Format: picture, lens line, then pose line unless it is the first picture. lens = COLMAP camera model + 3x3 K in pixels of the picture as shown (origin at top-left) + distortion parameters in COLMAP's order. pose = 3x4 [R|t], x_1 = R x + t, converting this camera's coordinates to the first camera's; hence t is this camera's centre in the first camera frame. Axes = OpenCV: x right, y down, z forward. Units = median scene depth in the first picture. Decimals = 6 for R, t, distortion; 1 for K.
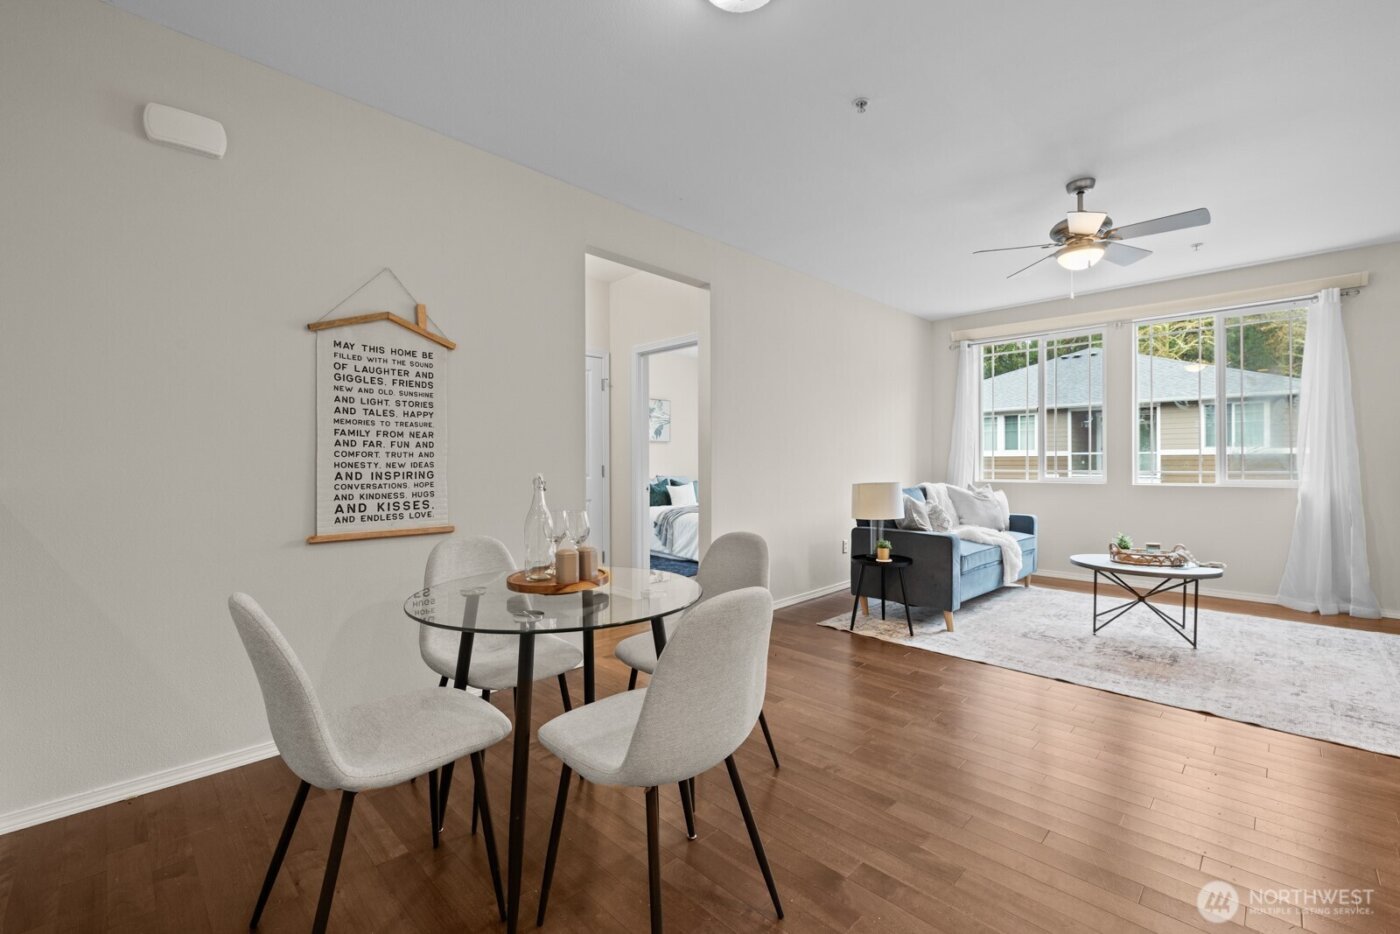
lens RADIAL K [[590.7, 0, 696.0], [0, 590.7, 464.9], [0, 0, 1]] dist [0.001014, 0.000479]
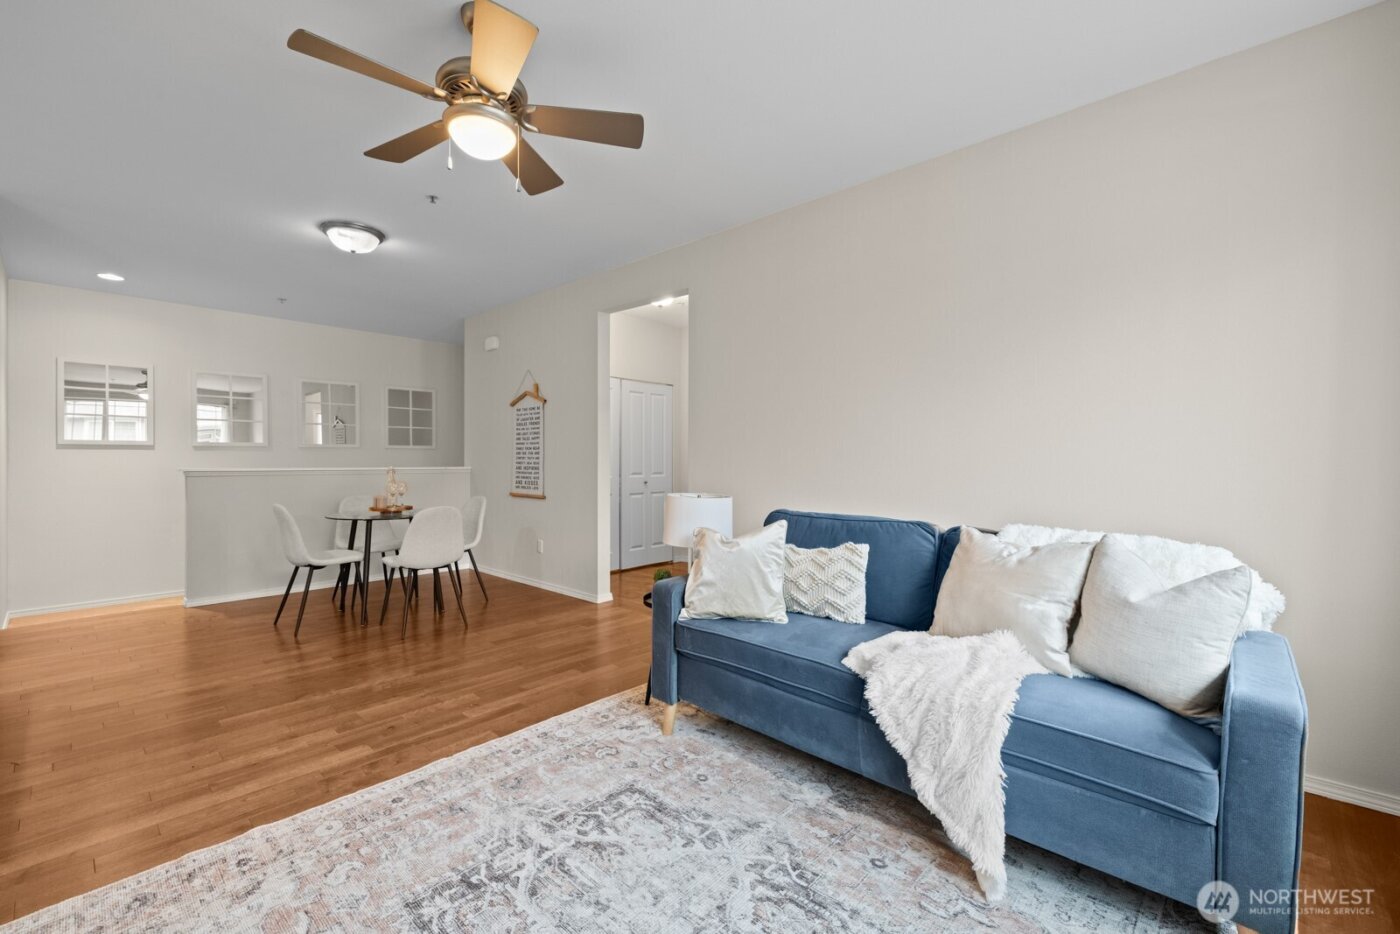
lens RADIAL K [[590.7, 0, 699.2], [0, 590.7, 461.2], [0, 0, 1]] dist [0.001014, 0.000479]
pose [[0.041420, 0.006222, -0.999122, 1.516070], [-0.008069, 0.999950, 0.005892, -0.022564], [0.999109, 0.007818, 0.041468, 1.429972]]
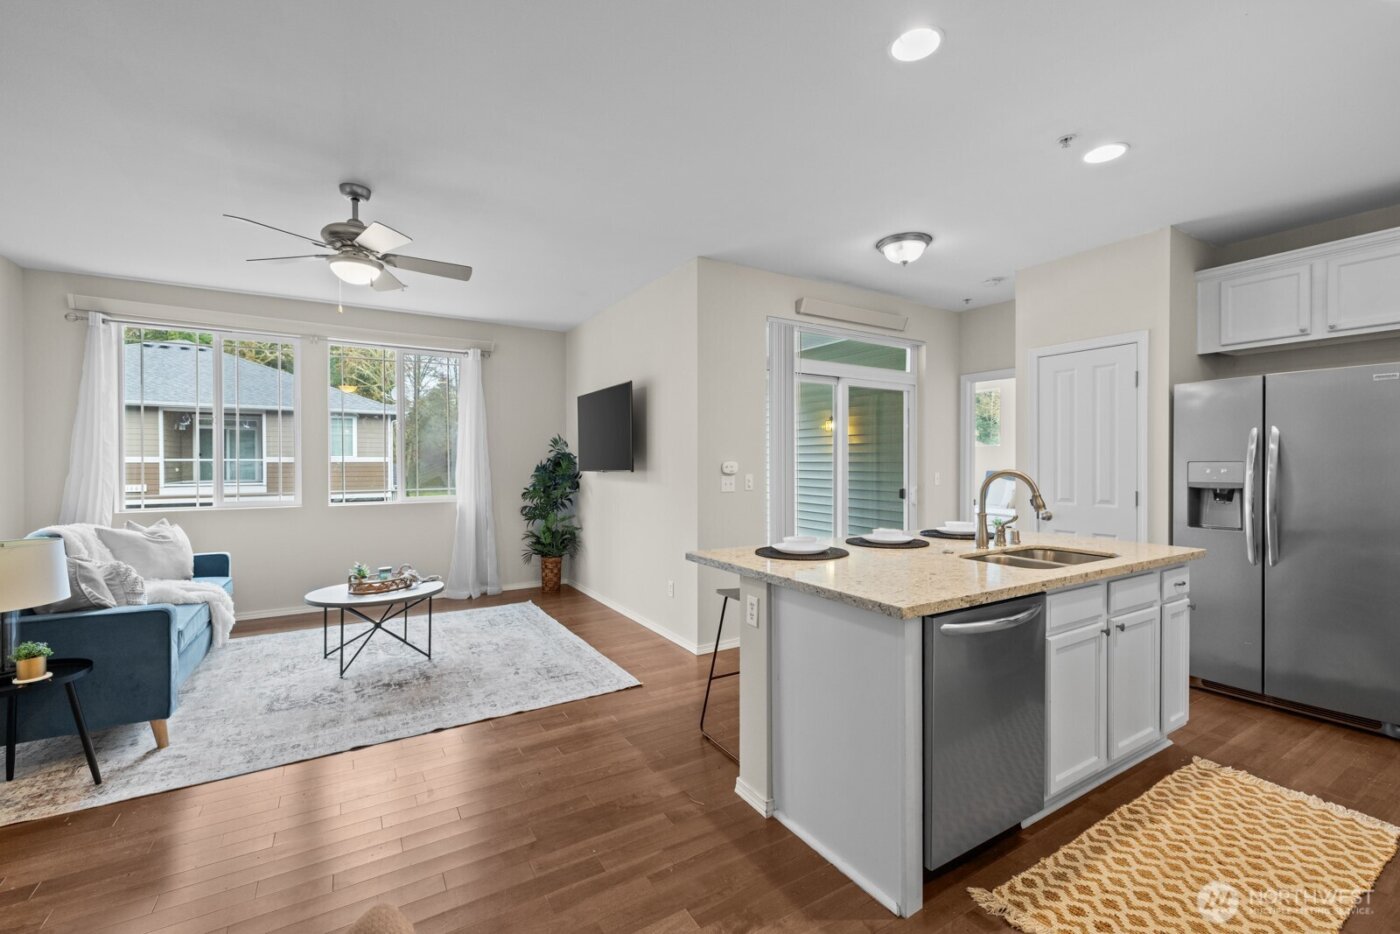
lens RADIAL K [[590.7, 0, 706.2], [0, 590.7, 464.1], [0, 0, 1]] dist [0.001014, 0.000479]
pose [[0.228406, -0.000457, 0.973566, -0.132117], [0.005905, 0.999982, -0.000916, -0.059508], [-0.973548, 0.005958, 0.228404, 0.322700]]
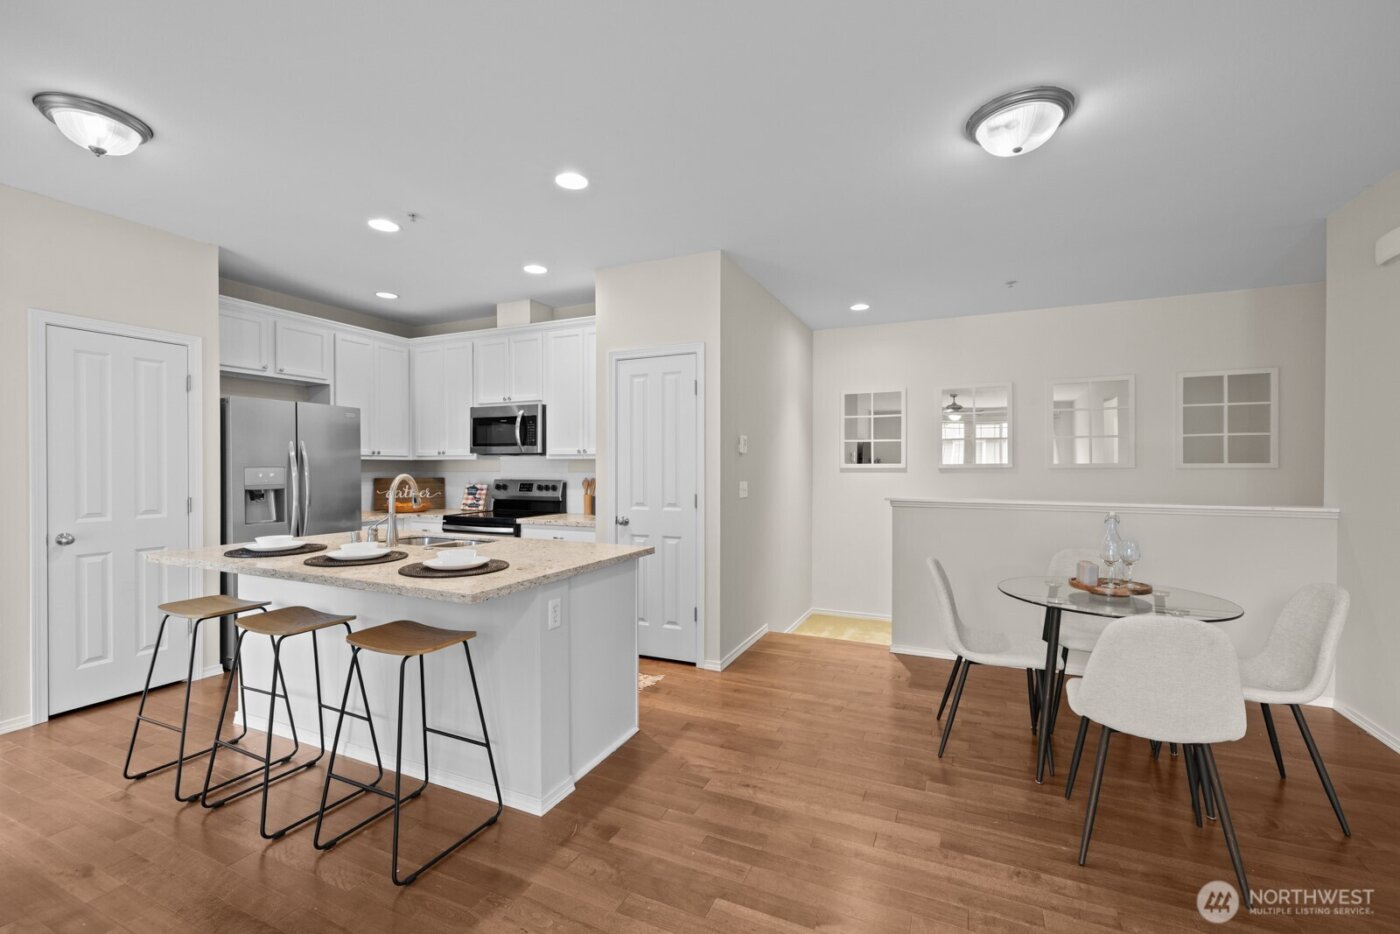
lens RADIAL K [[590.7, 0, 694.0], [0, 590.7, 474.0], [0, 0, 1]] dist [0.001014, 0.000479]
pose [[-0.938764, 0.006542, -0.344500, 0.778680], [0.000966, 0.999866, 0.016355, -0.065665], [0.344560, 0.015020, -0.938644, 1.290232]]
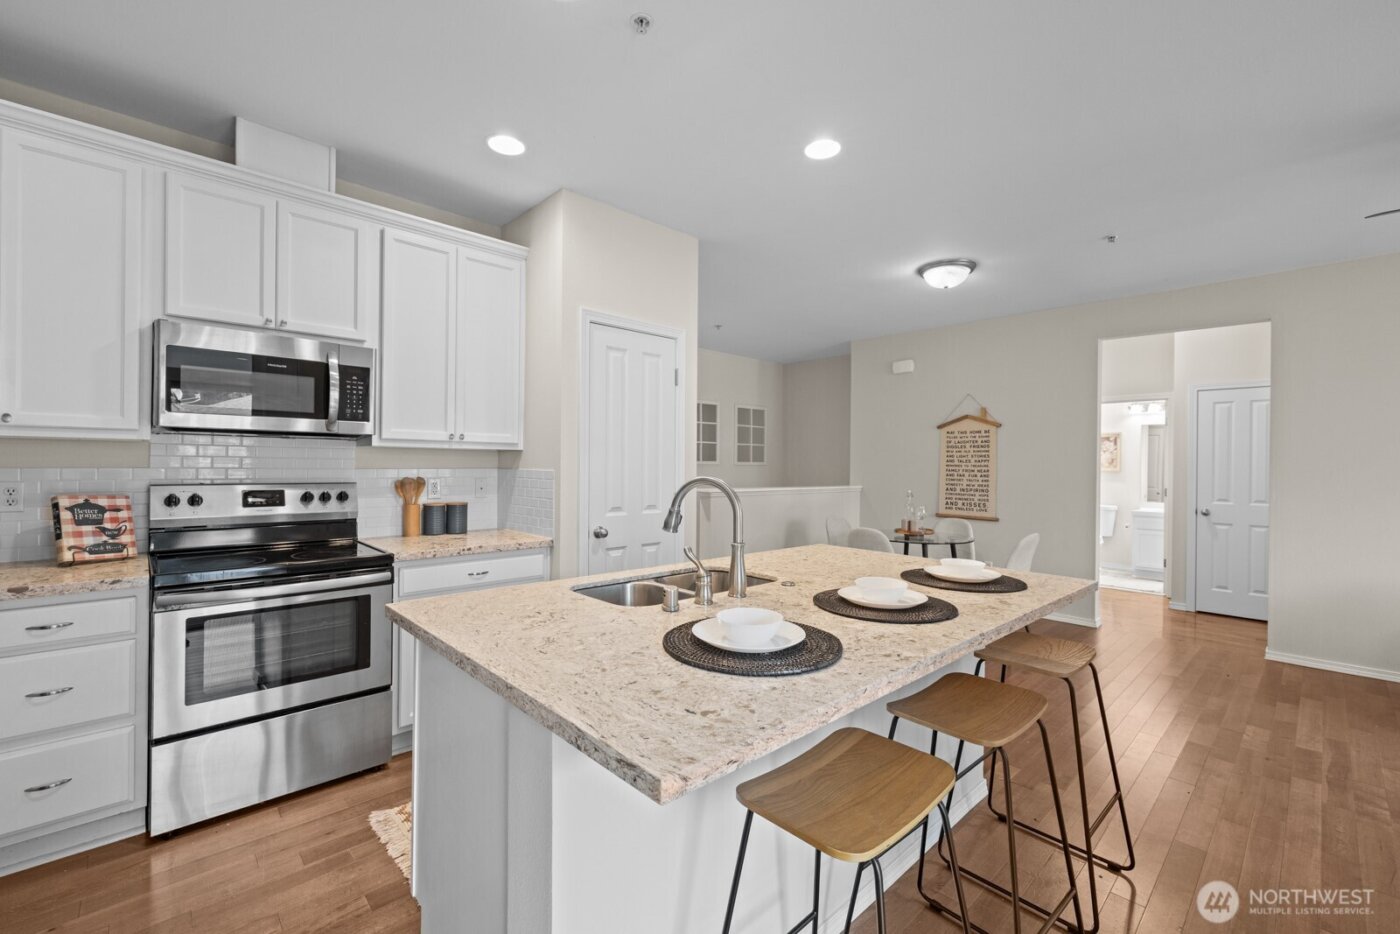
lens RADIAL K [[590.7, 0, 696.3], [0, 590.7, 464.0], [0, 0, 1]] dist [0.001014, 0.000479]
pose [[-0.034346, 0.003392, -0.999404, 1.567100], [-0.017189, 0.999844, 0.003984, -0.064661], [0.999262, 0.017315, -0.034282, 0.077347]]
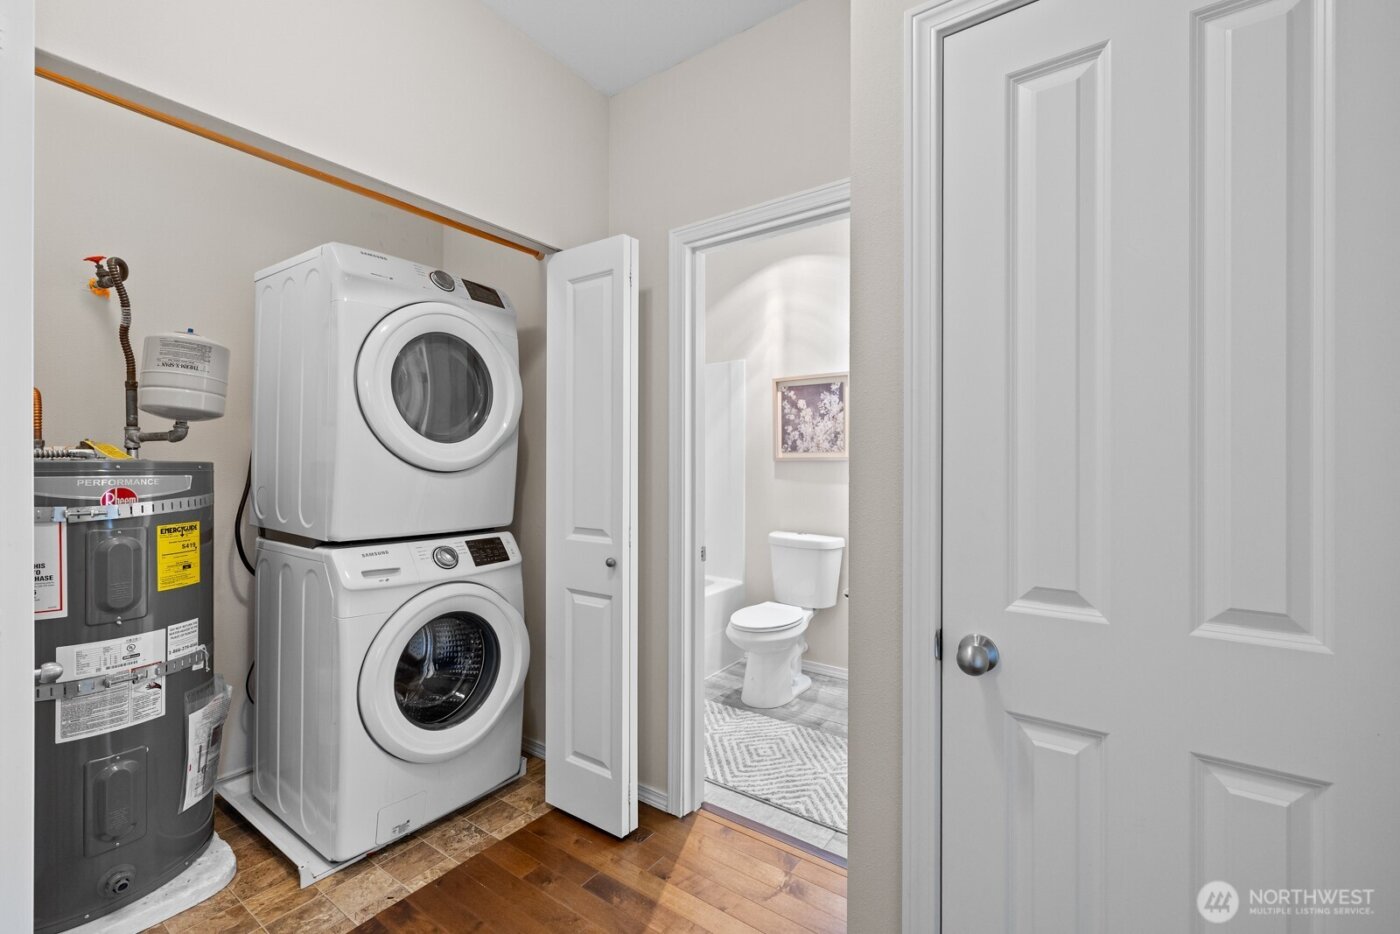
lens RADIAL K [[590.7, 0, 703.3], [0, 590.7, 462.1], [0, 0, 1]] dist [0.001014, 0.000479]
pose [[0.182947, 0.005290, -0.983108, -0.086343], [-0.006235, 0.999972, 0.004220, -0.048947], [0.983103, 0.005358, 0.182975, 1.437291]]
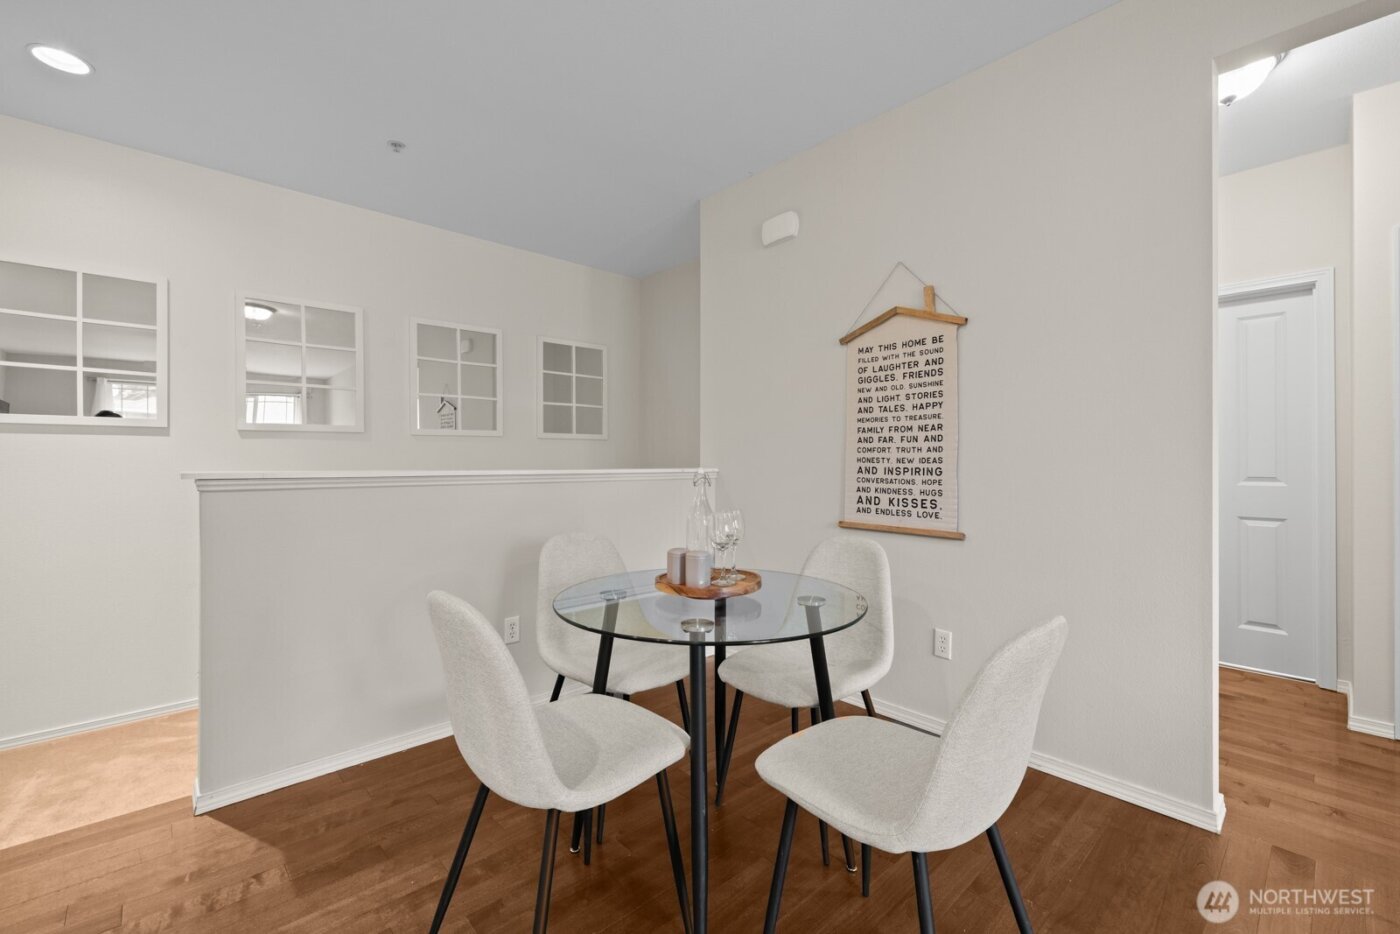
lens RADIAL K [[590.7, 0, 701.1], [0, 590.7, 457.5], [0, 0, 1]] dist [0.001014, 0.000479]
pose [[-0.036027, -0.001481, -0.999350, 0.452914], [-0.008383, 0.999964, -0.001180, -0.000712], [0.999316, 0.008335, -0.036038, 0.660016]]
